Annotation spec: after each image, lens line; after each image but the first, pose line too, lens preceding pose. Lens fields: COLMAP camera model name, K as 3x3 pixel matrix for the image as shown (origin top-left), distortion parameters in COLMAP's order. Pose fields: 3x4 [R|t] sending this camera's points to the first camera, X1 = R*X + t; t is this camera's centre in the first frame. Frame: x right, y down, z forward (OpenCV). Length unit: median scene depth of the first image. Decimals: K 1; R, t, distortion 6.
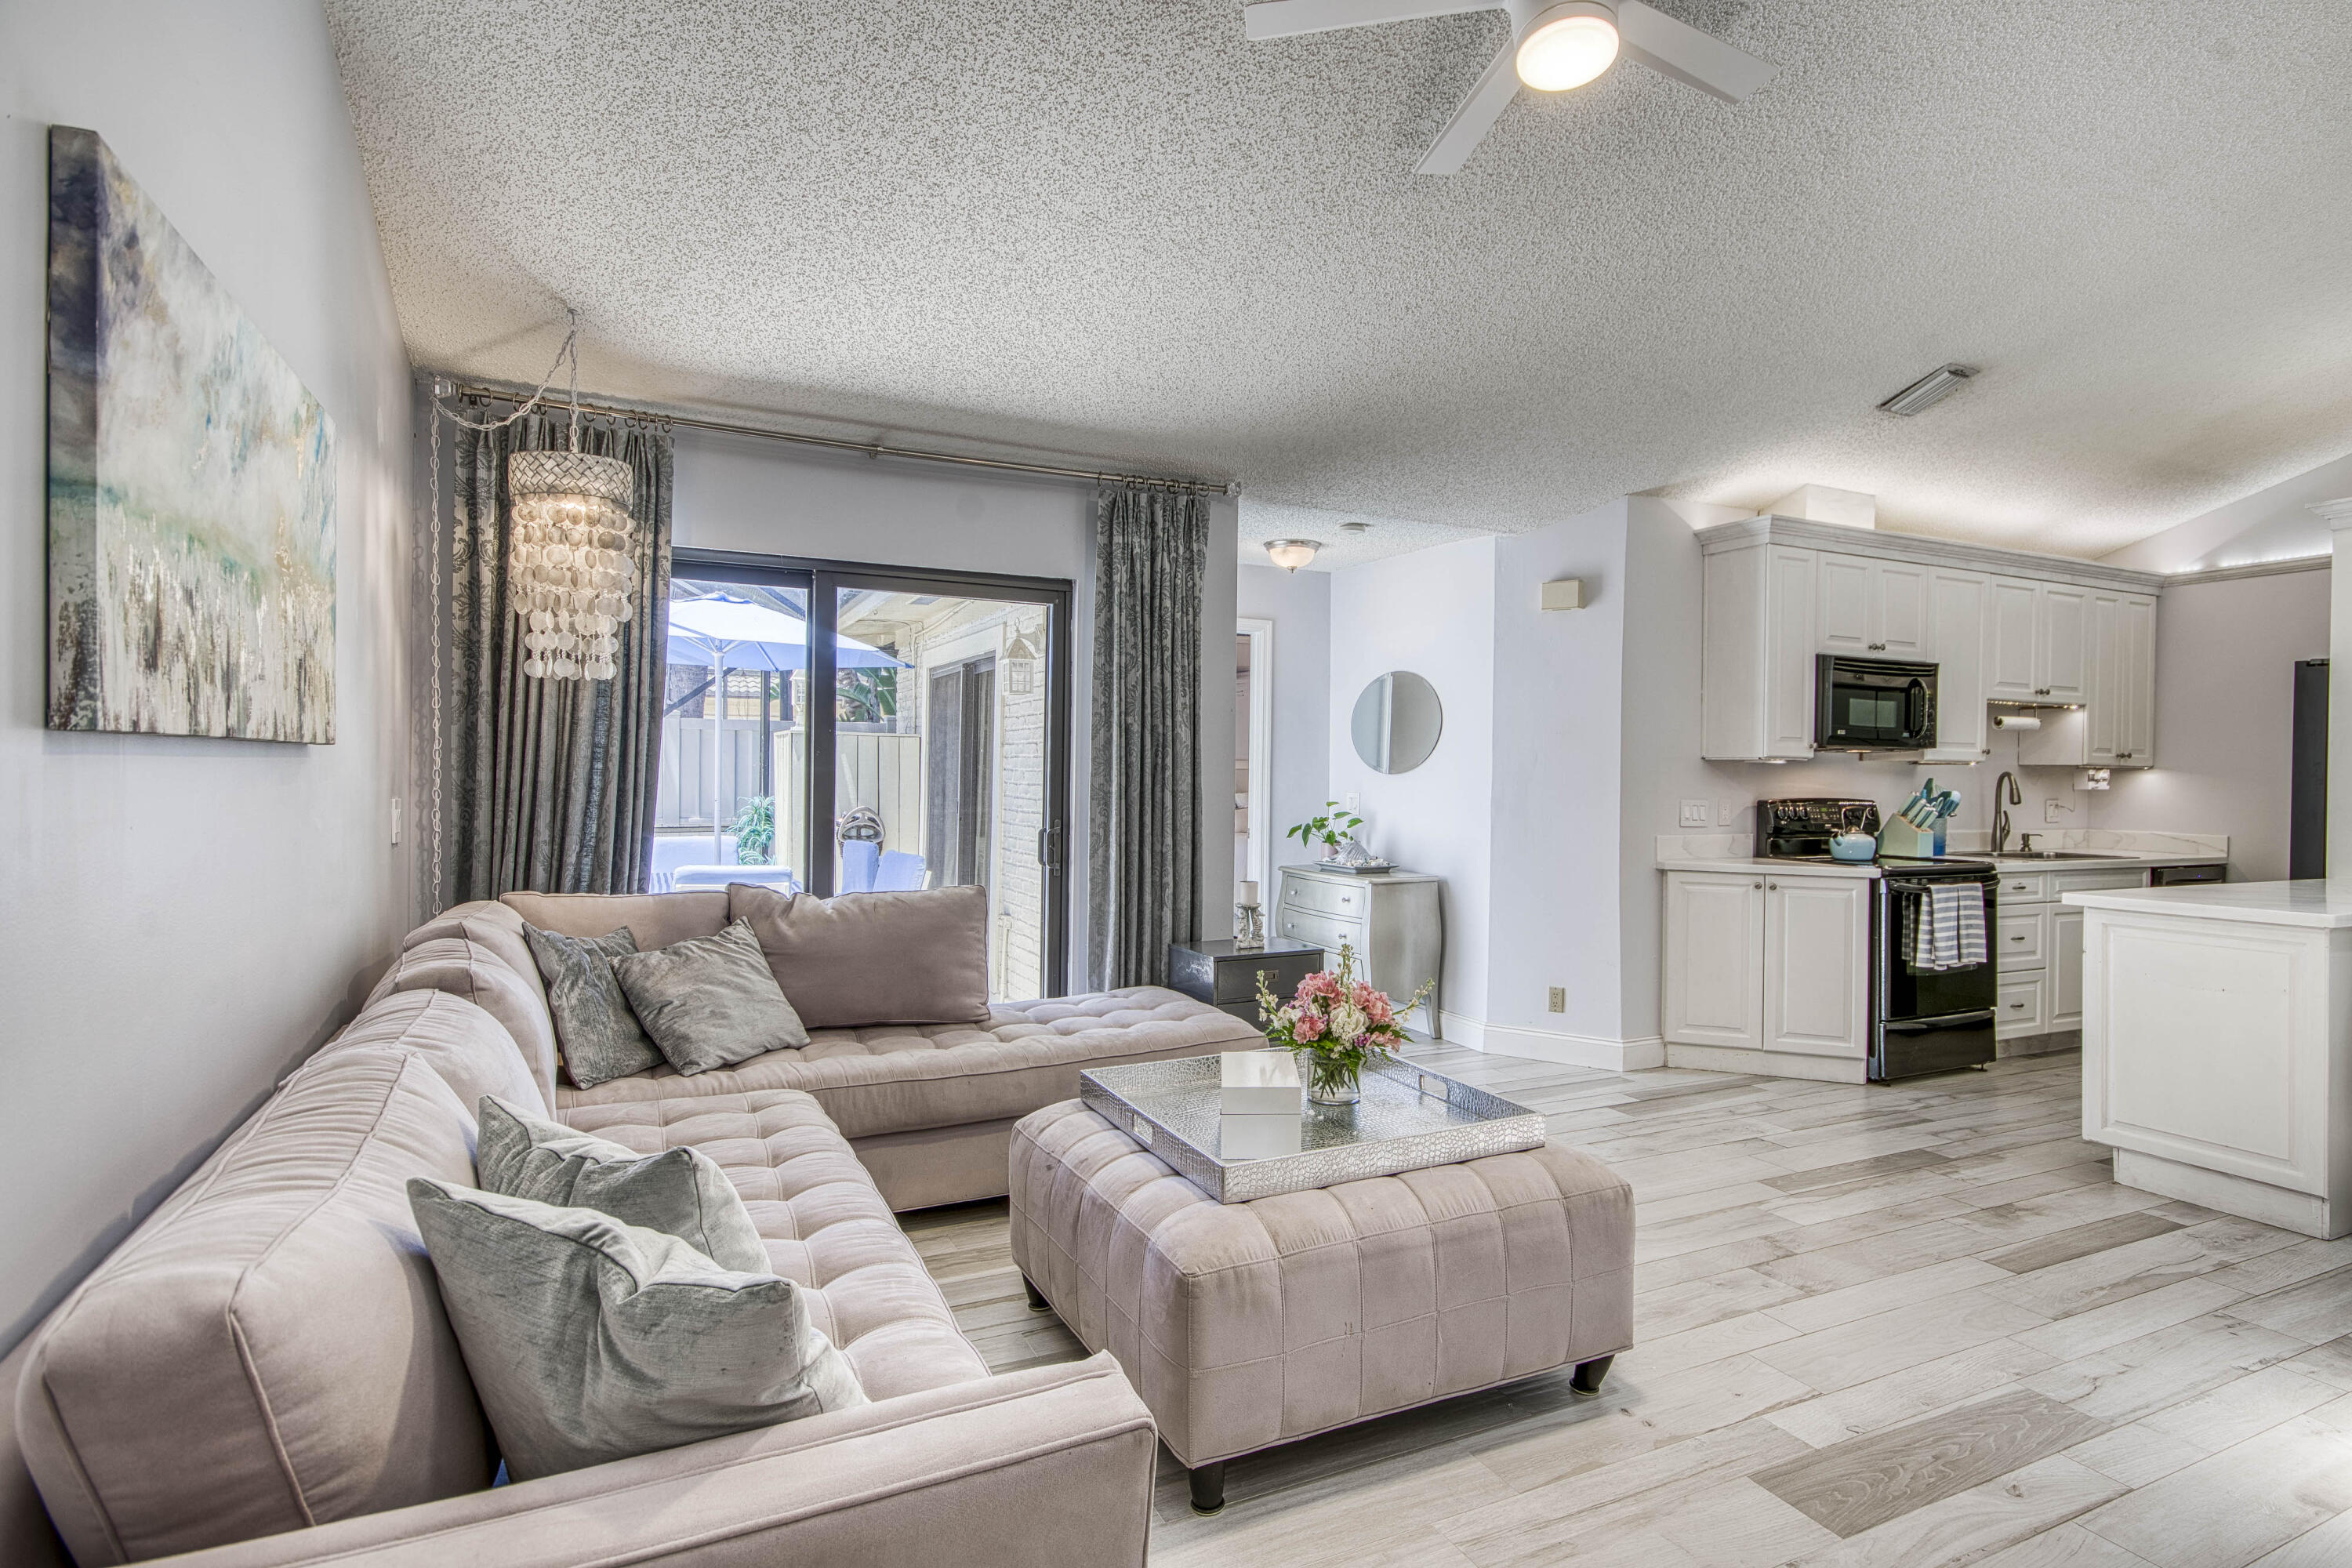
lens RADIAL K [[1223.5, 0, 1219.2], [0, 1223.5, 780.5], [0, 0, 1]] dist [0.001870, 0.002131]
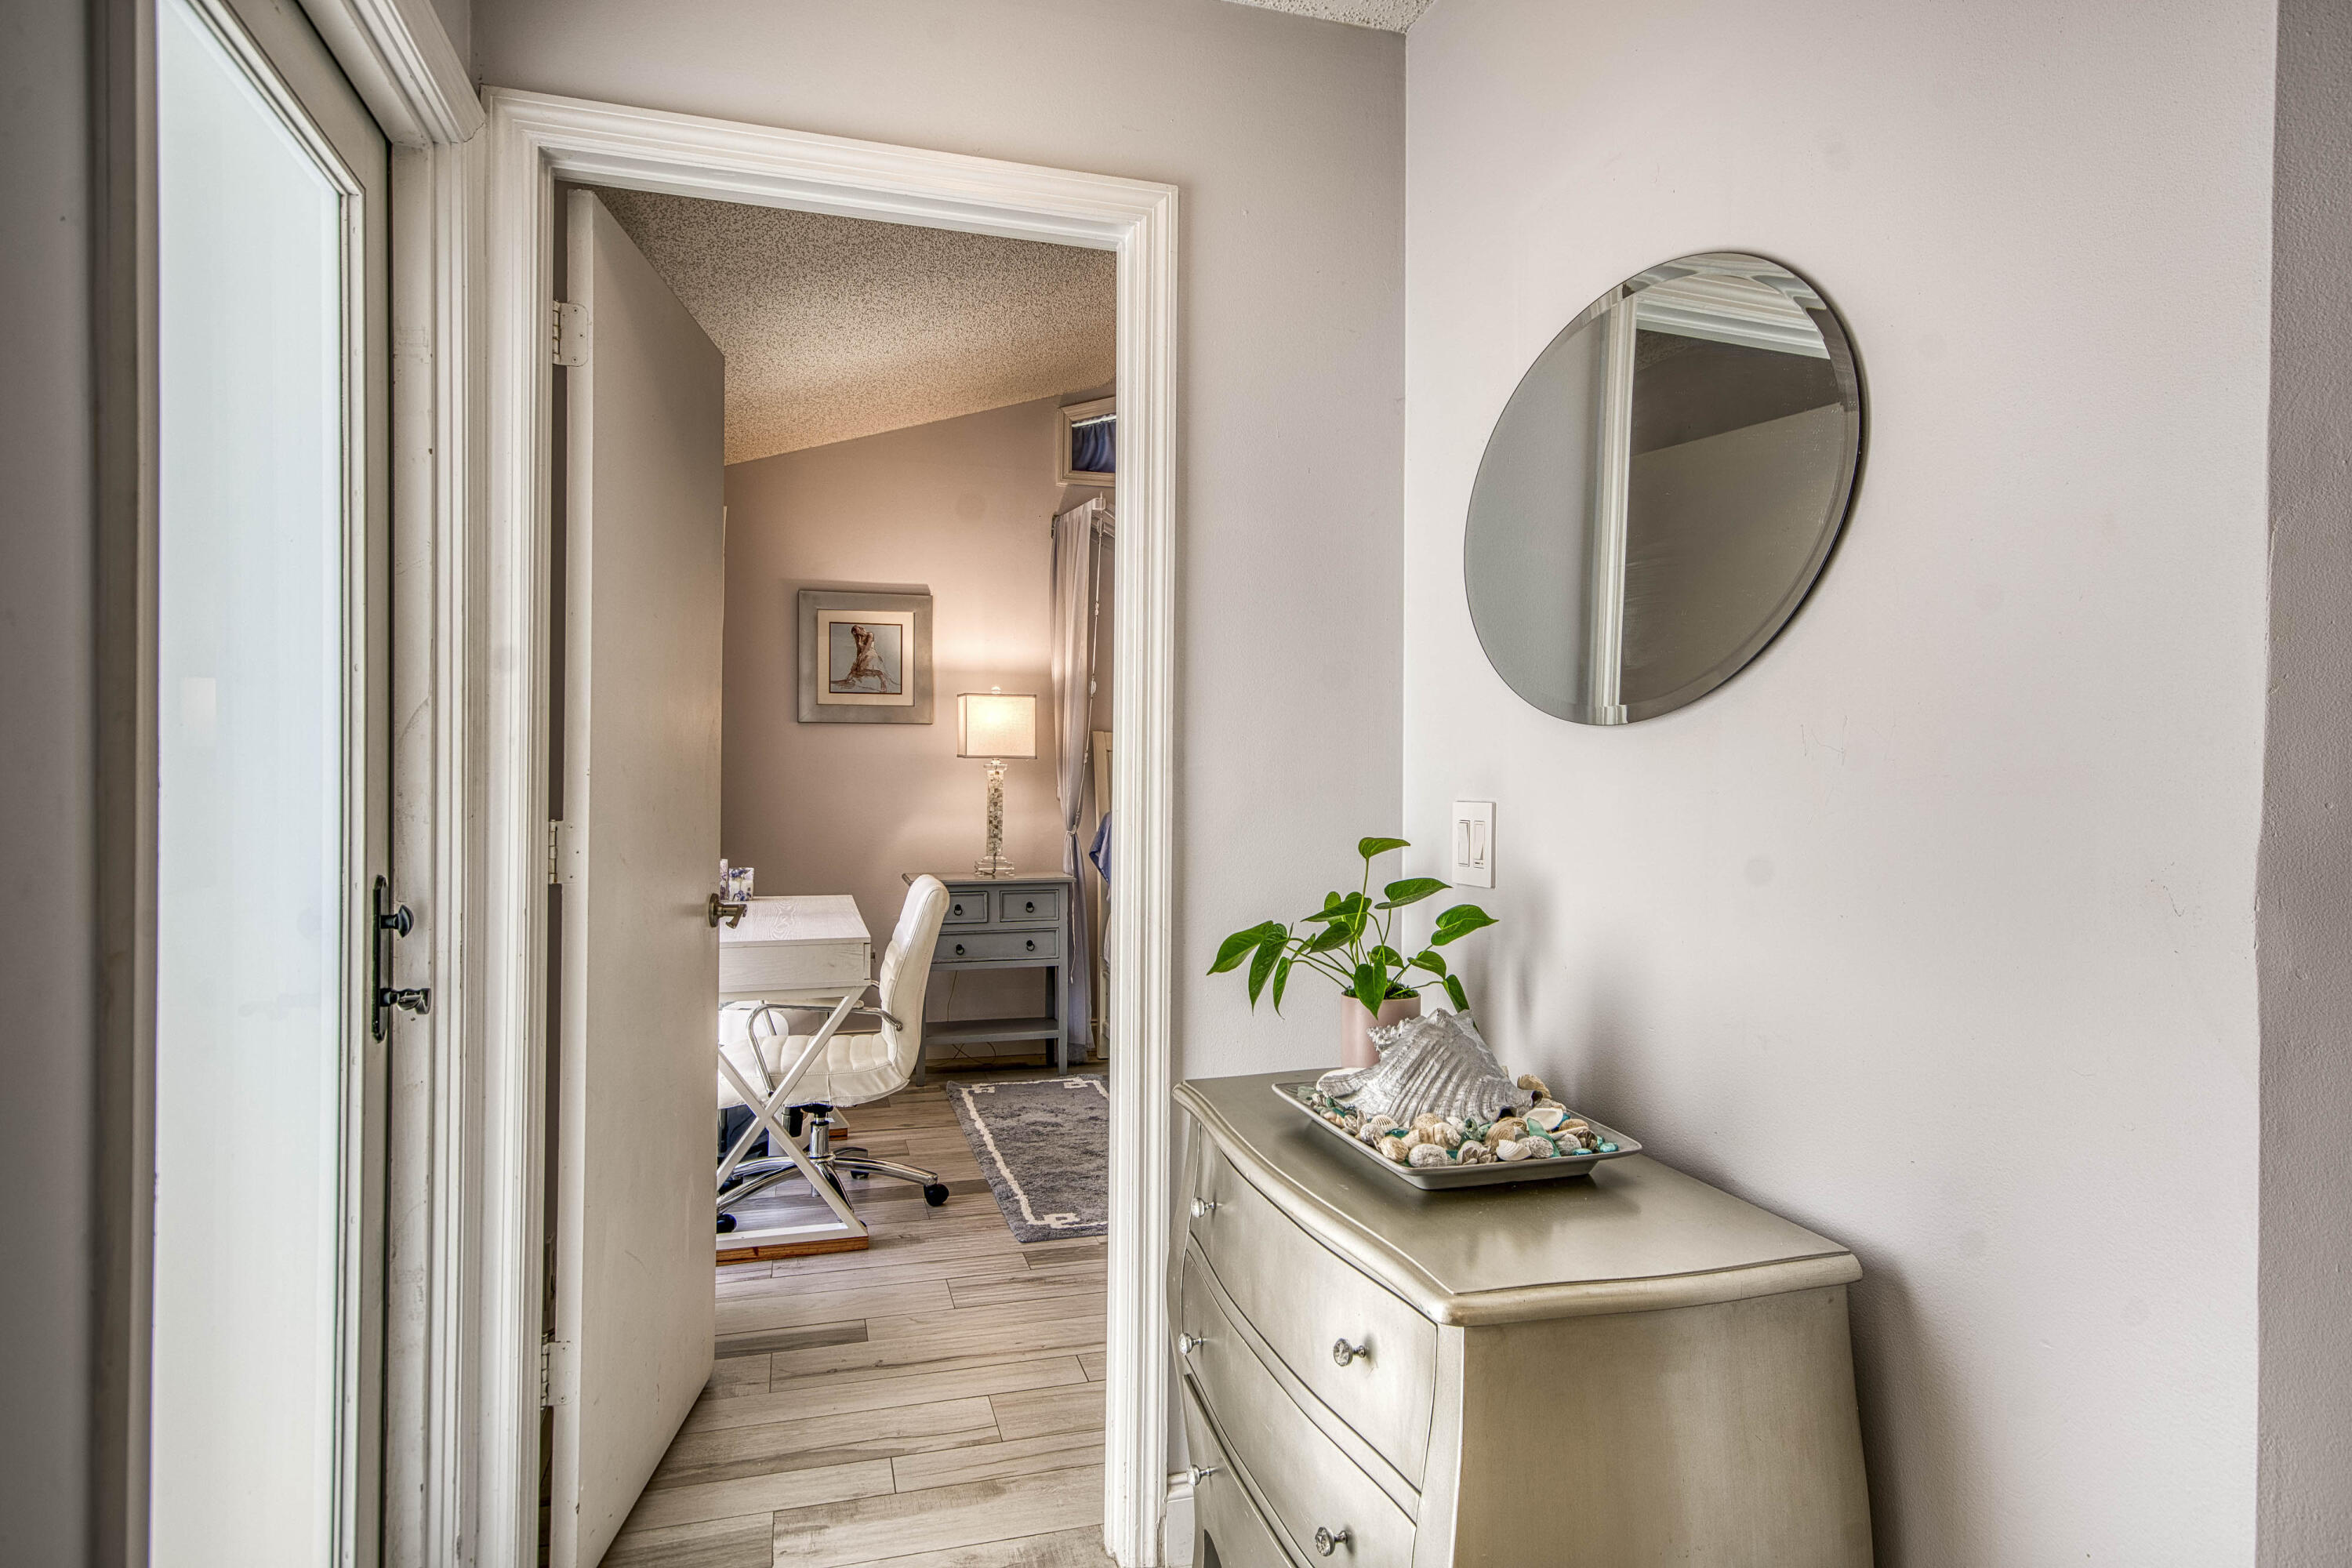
lens RADIAL K [[1422.4, 0, 1228.0], [0, 1422.4, 778.2], [0, 0, 1]] dist [-0.007241, 0.000162]
pose [[0.985241, -0.003758, -0.171133, 0.164935], [0.003232, 0.999989, -0.003353, 0.008782], [0.171144, 0.002751, 0.985242, 1.036958]]
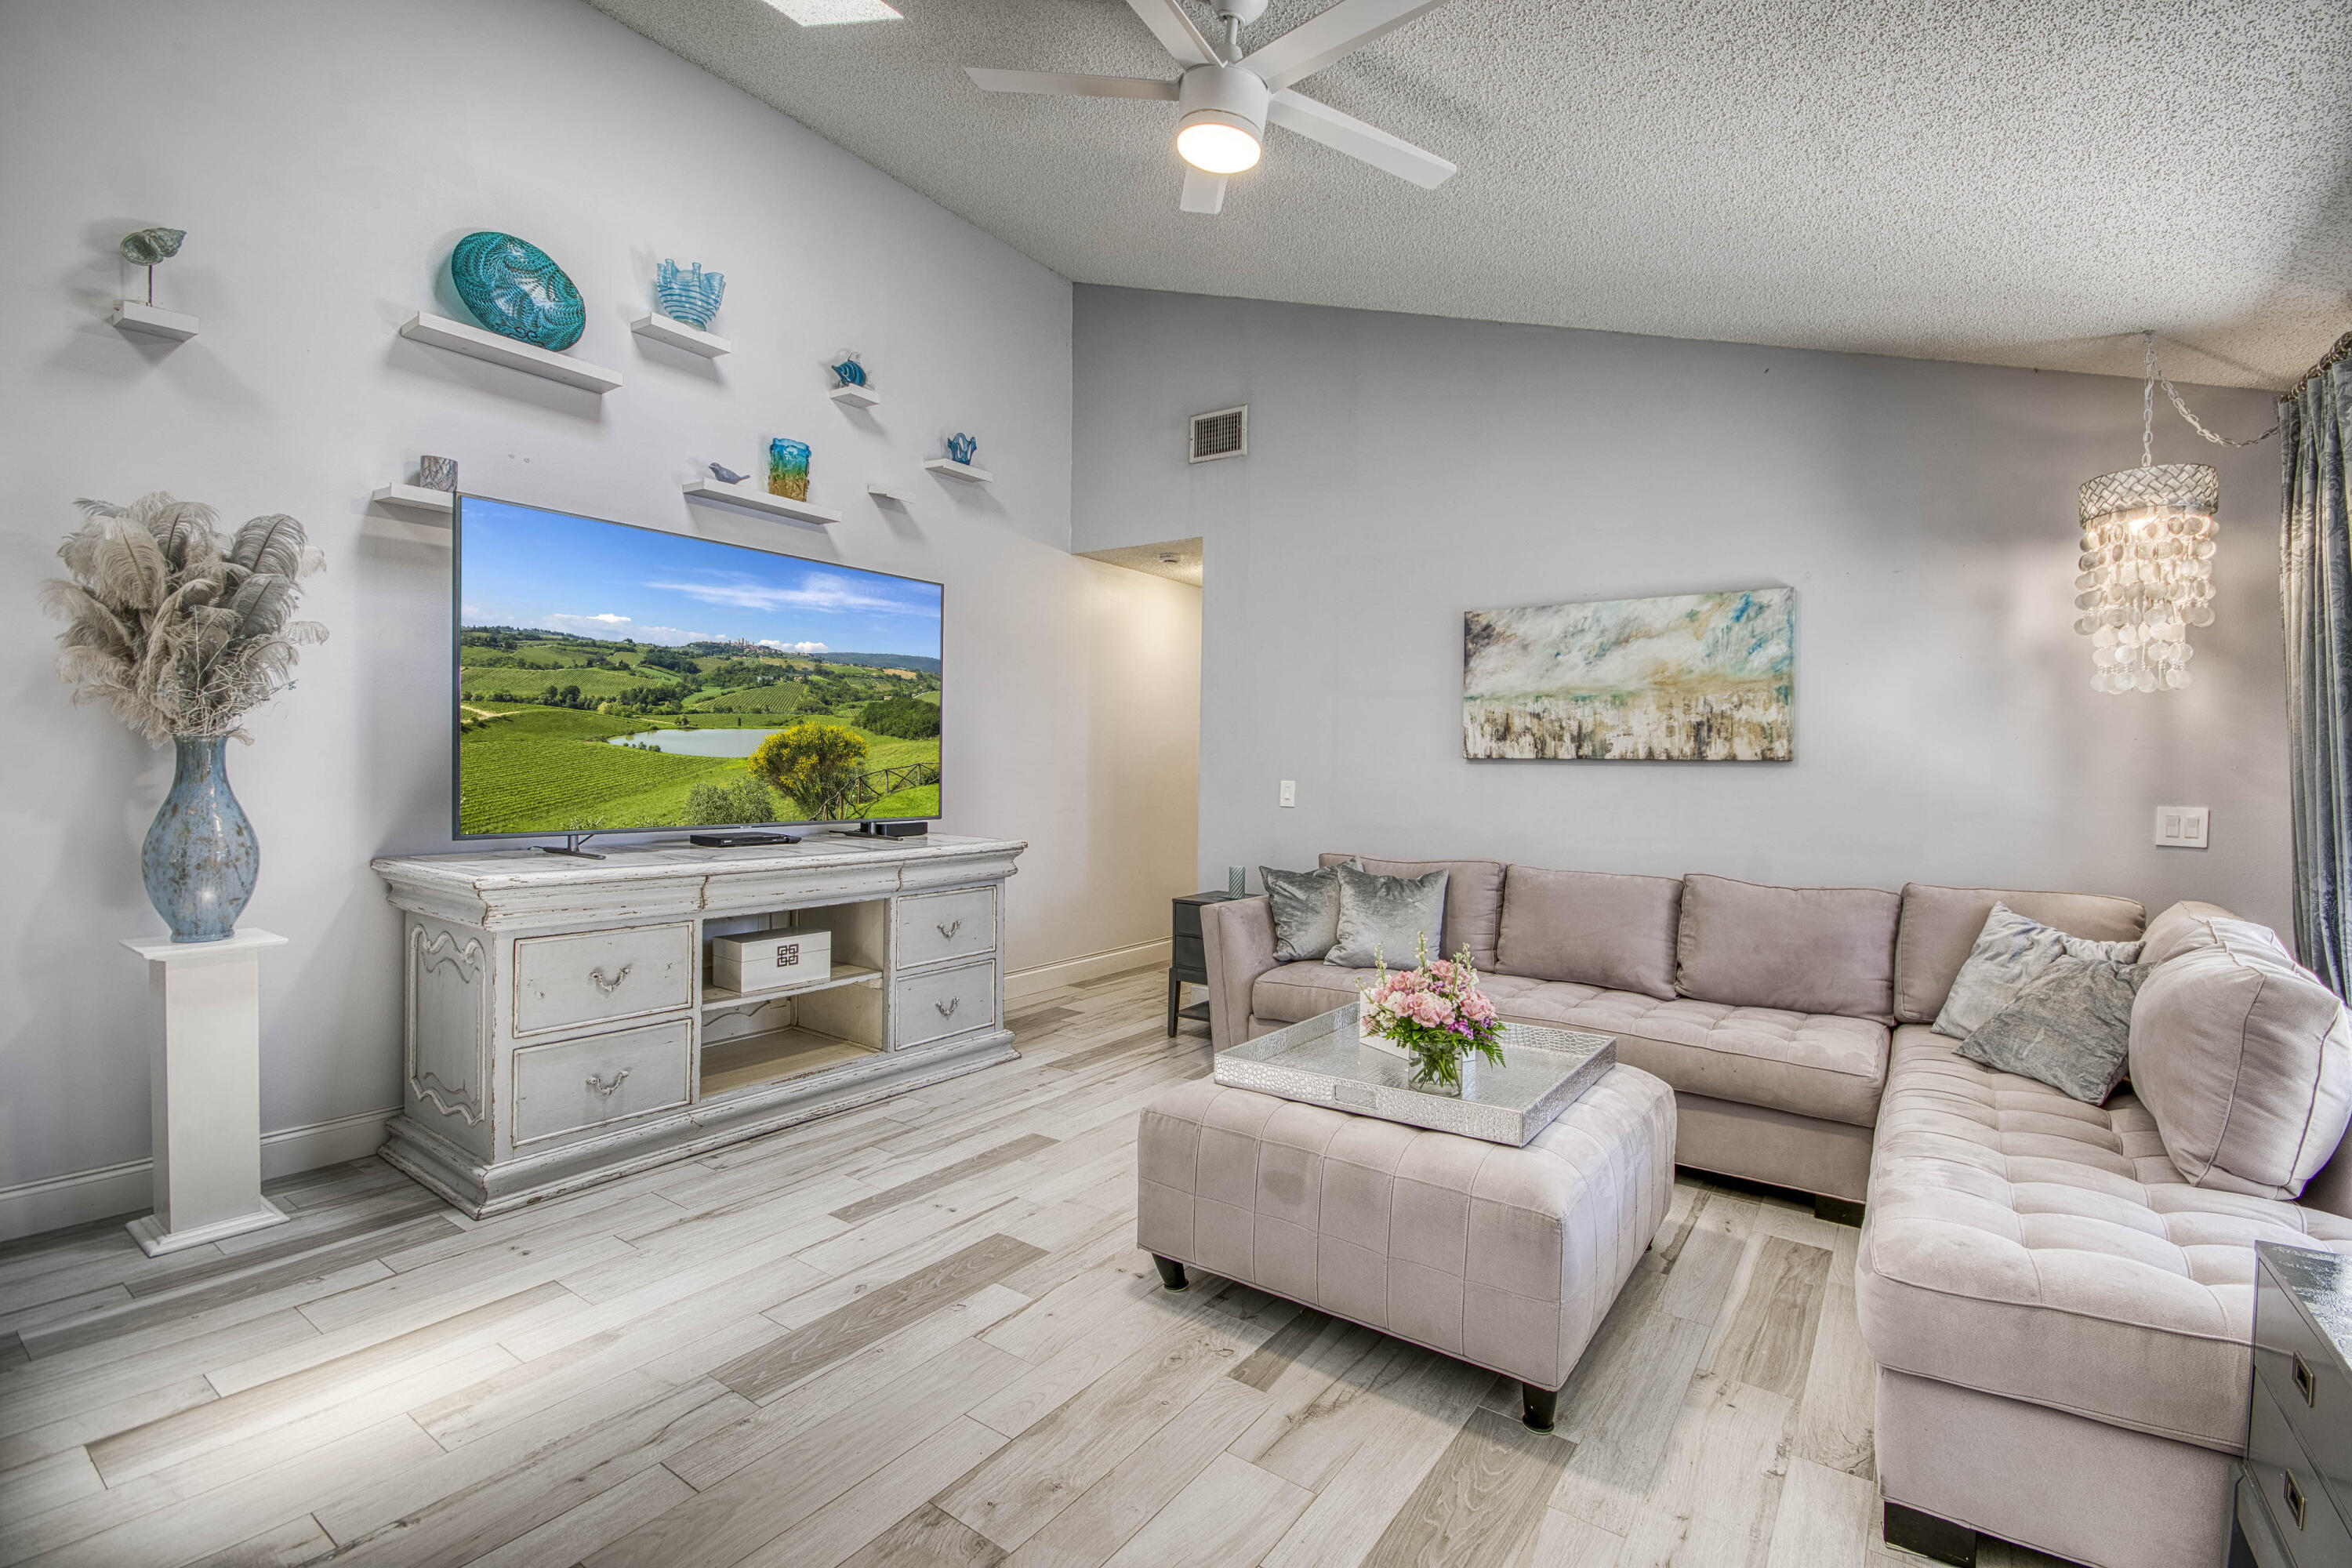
lens RADIAL K [[1043.7, 0, 1228.1], [0, 1043.7, 779.1], [0, 0, 1]] dist [0.000433, -0.002122]
pose [[-0.872056, -0.016218, -0.489136, 0.438266], [-0.027354, 0.999504, 0.015629, -0.001950], [0.488640, 0.027009, -0.872067, 1.100037]]
